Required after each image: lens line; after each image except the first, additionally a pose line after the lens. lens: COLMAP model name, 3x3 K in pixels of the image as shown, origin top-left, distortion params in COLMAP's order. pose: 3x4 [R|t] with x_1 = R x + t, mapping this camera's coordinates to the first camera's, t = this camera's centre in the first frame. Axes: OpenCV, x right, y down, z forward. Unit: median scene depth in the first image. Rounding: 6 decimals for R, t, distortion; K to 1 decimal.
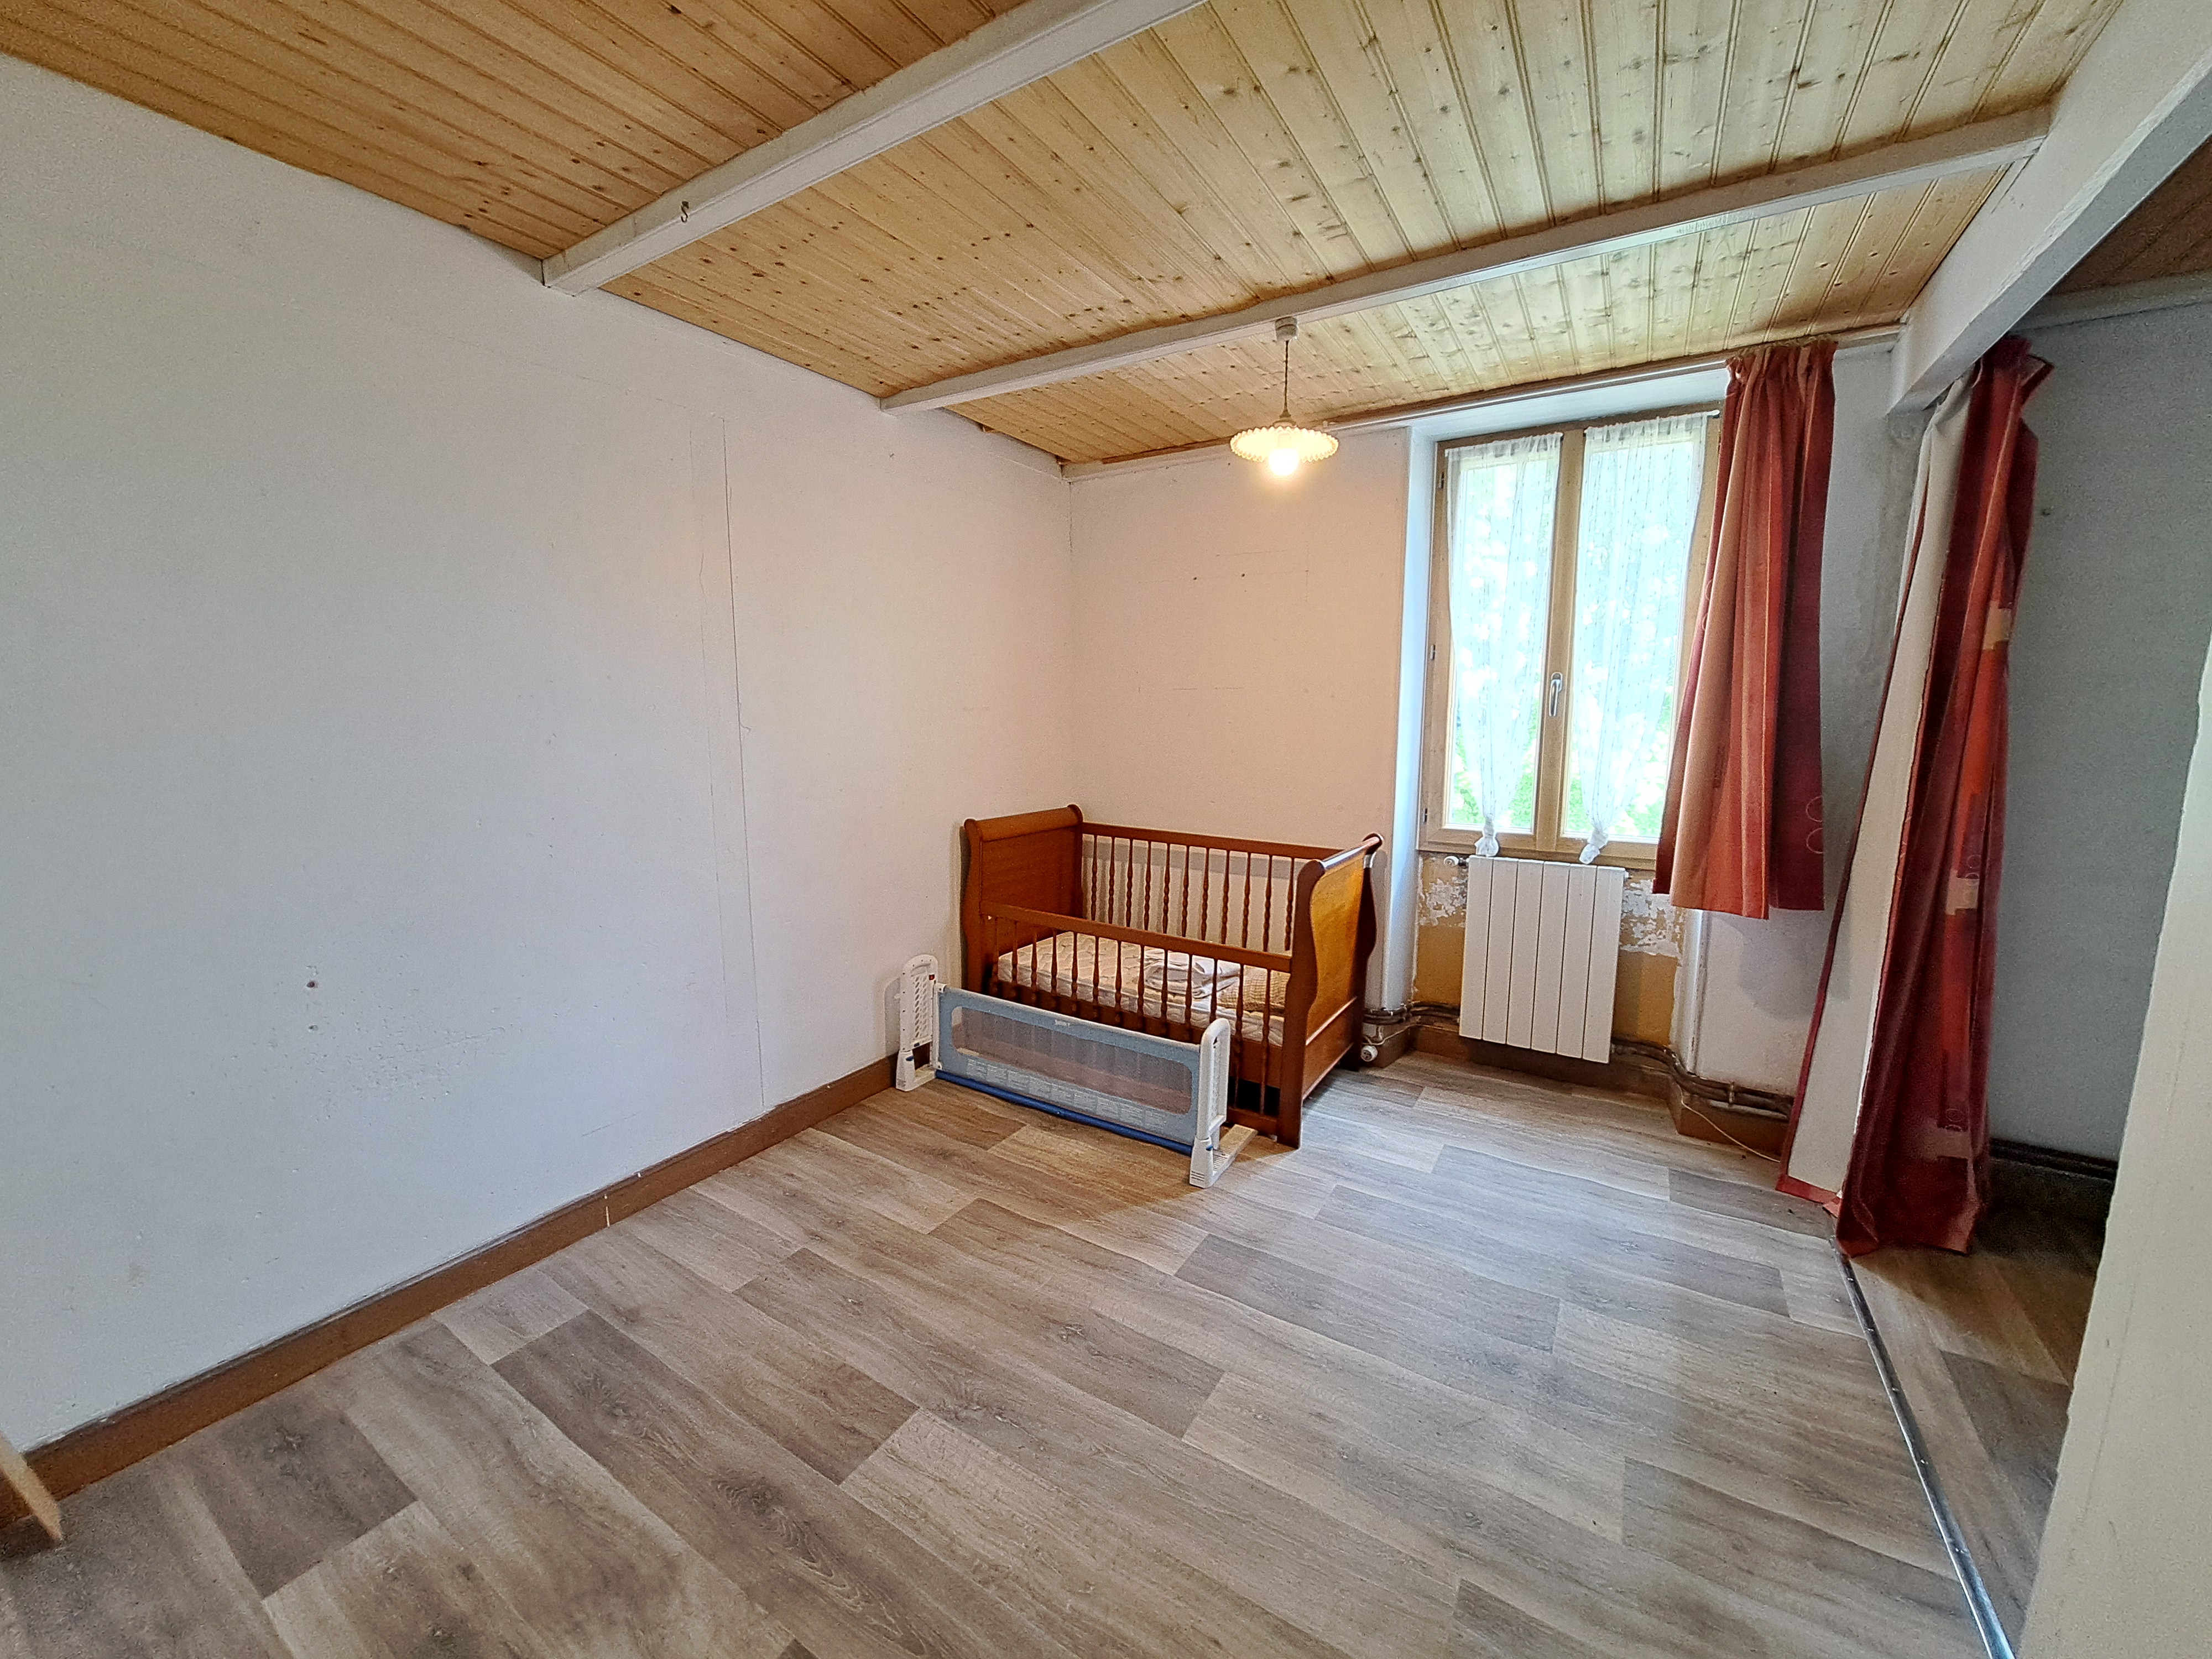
lens RADIAL K [[875.4, 0, 1087.0], [0, 875.4, 820.7], [0, 0, 1]] dist [0.000055, 0.000021]
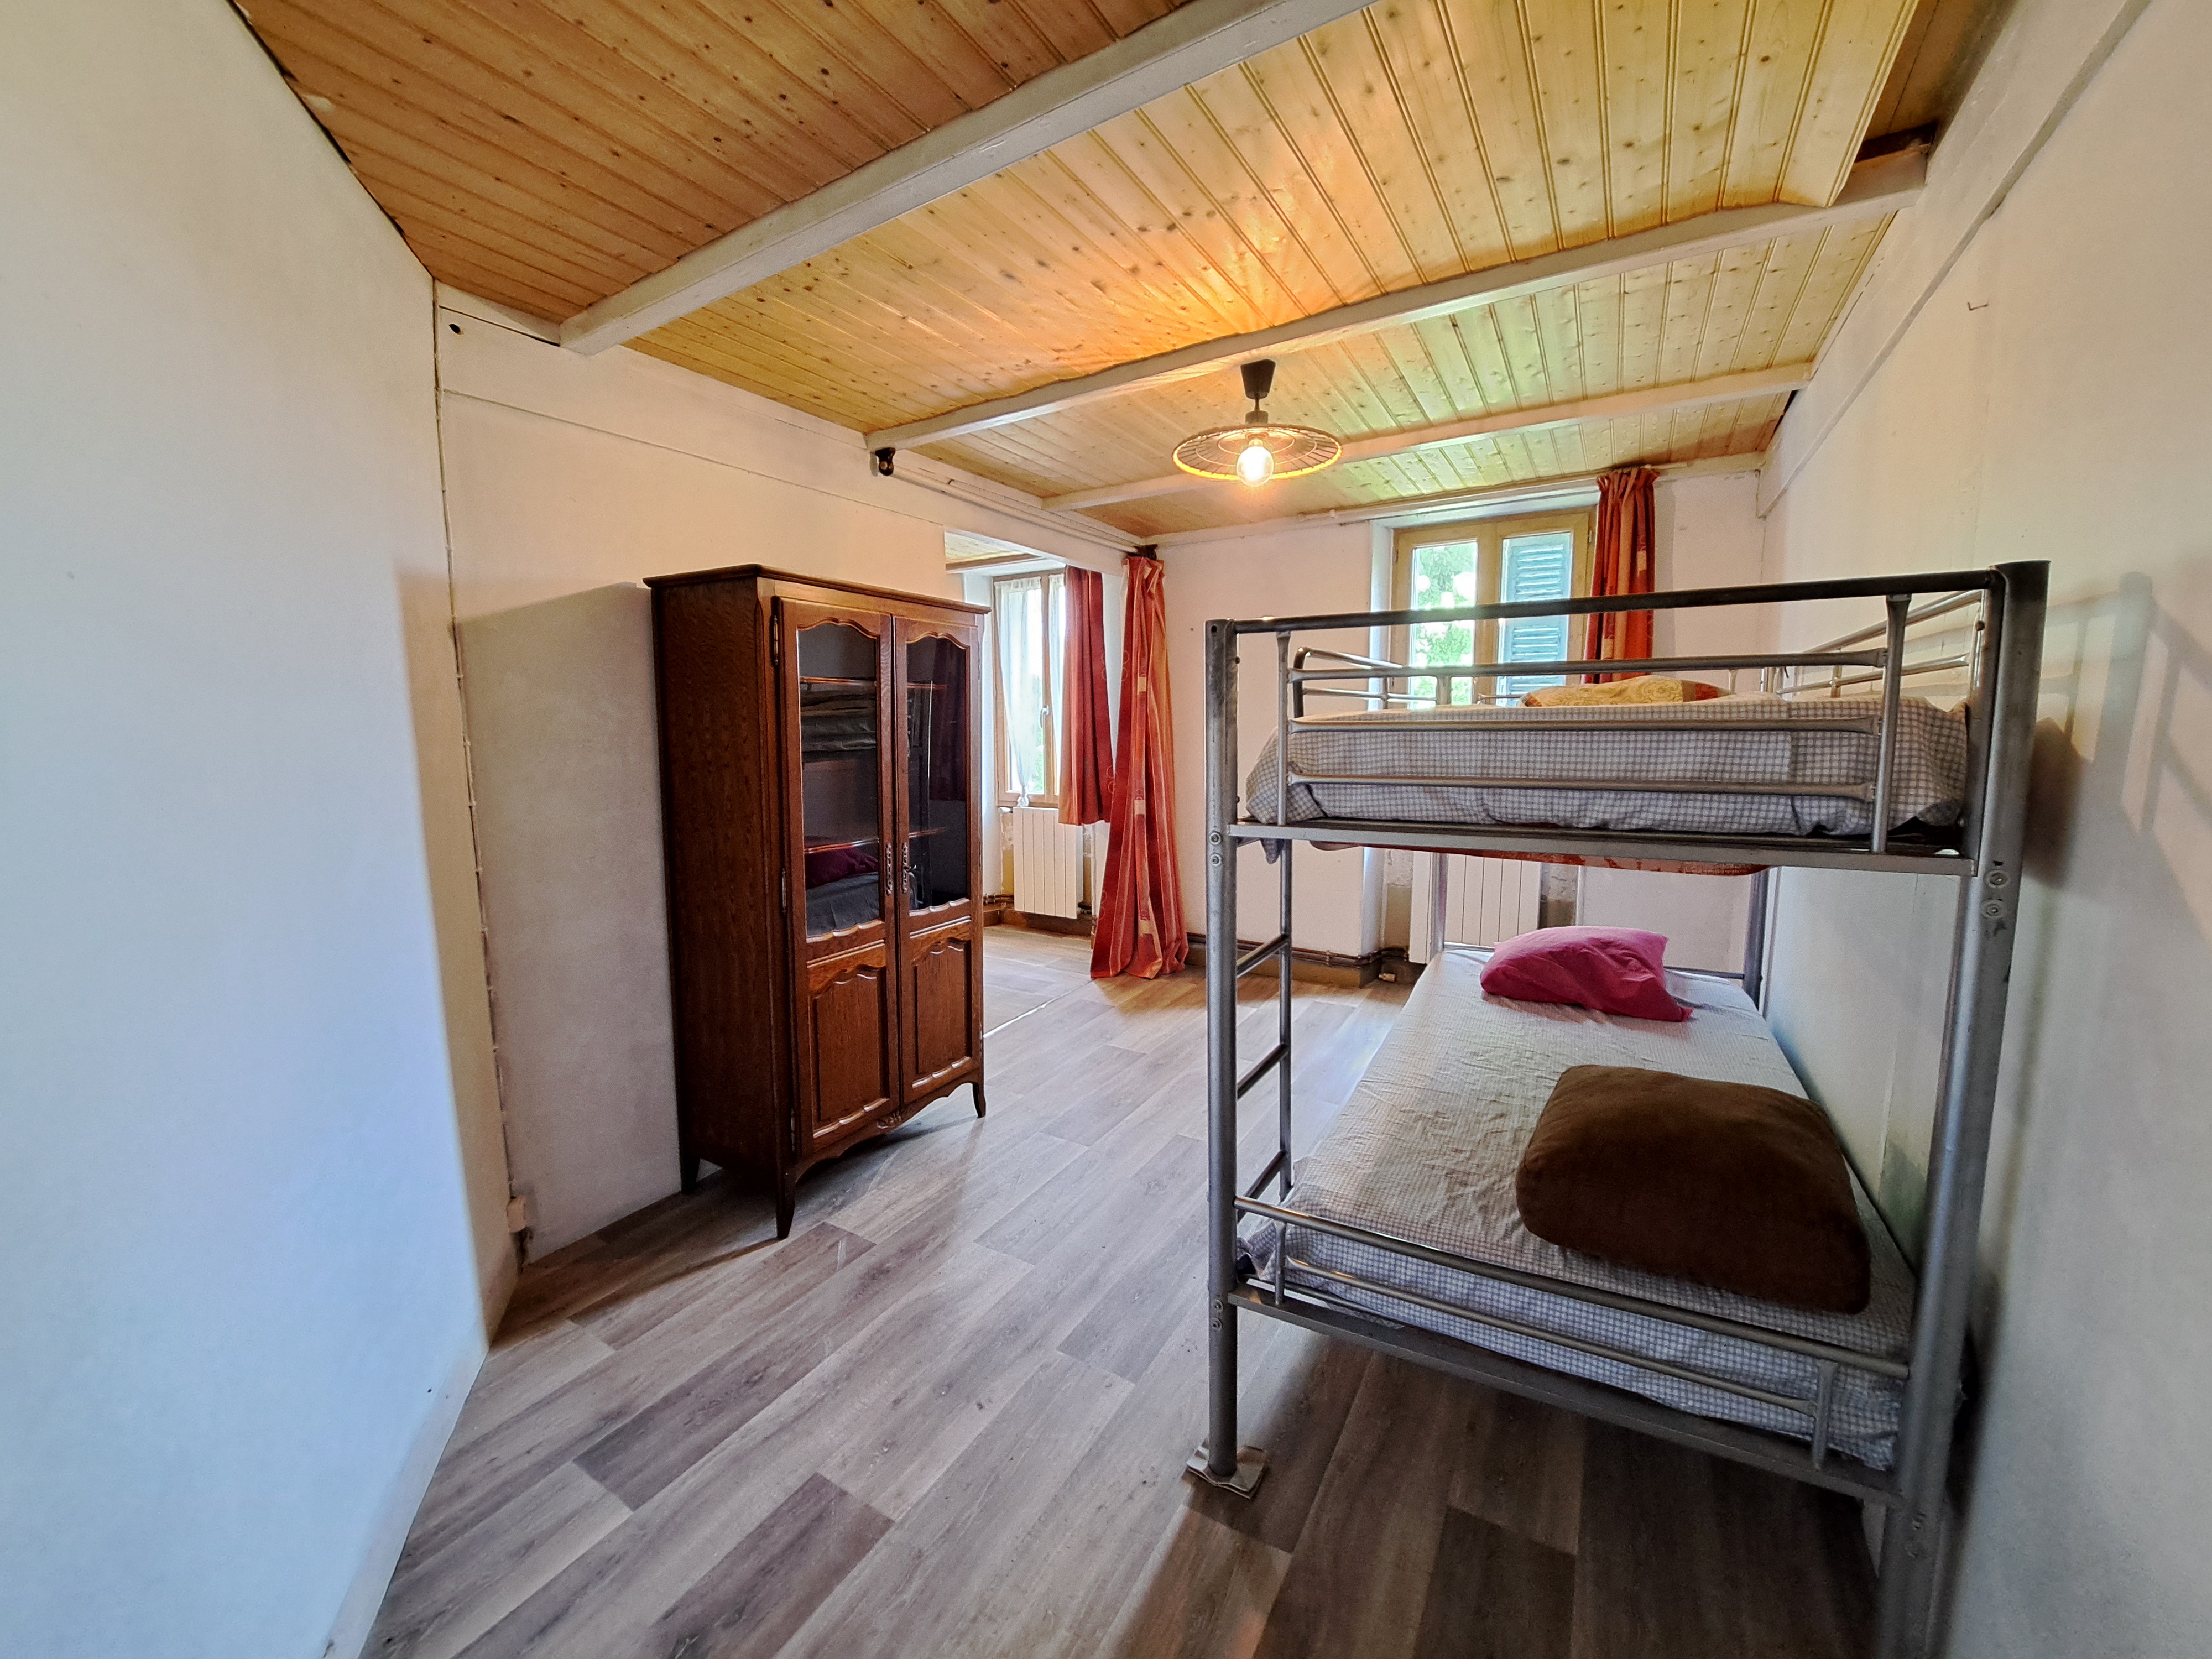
lens RADIAL K [[875.4, 0, 1087.0], [0, 875.4, 820.7], [0, 0, 1]] dist [0.000055, 0.000021]
pose [[0.999700, -0.017497, -0.017161, 0.620642], [0.017055, 0.999528, -0.025546, 0.114134], [0.017600, 0.025245, 0.999526, -0.780530]]
